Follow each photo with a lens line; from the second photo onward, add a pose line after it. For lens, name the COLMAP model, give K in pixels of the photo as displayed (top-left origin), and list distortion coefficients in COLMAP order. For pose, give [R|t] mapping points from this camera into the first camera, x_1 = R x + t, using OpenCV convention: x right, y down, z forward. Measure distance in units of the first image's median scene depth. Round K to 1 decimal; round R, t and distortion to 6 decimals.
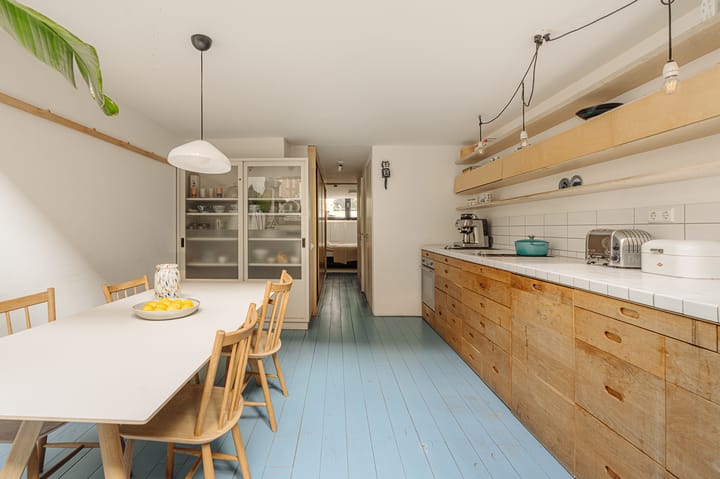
lens RADIAL K [[330.2, 0, 360.0], [0, 330.2, 239.5], [0, 0, 1]] dist [-0.002431, -0.000891]
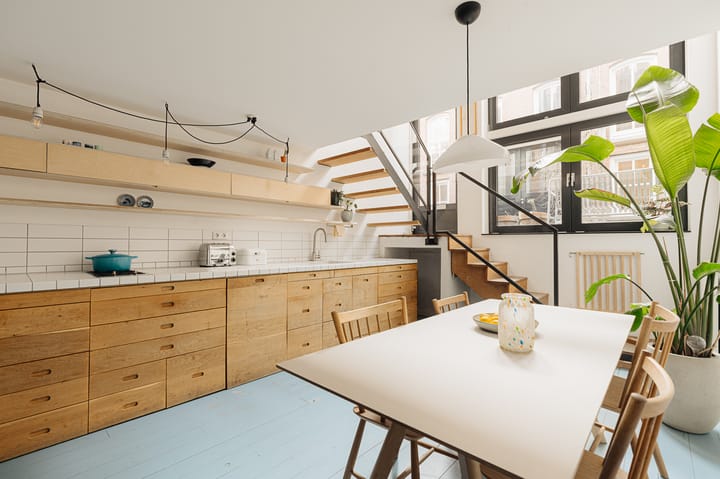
lens RADIAL K [[330.2, 0, 360.0], [0, 330.2, 239.5], [0, 0, 1]] dist [-0.002431, -0.000891]
pose [[-0.674721, 0.011212, 0.737987, -0.660741], [0.023642, 0.999700, 0.006426, -0.033970], [-0.737694, 0.021783, -0.674784, 1.192044]]
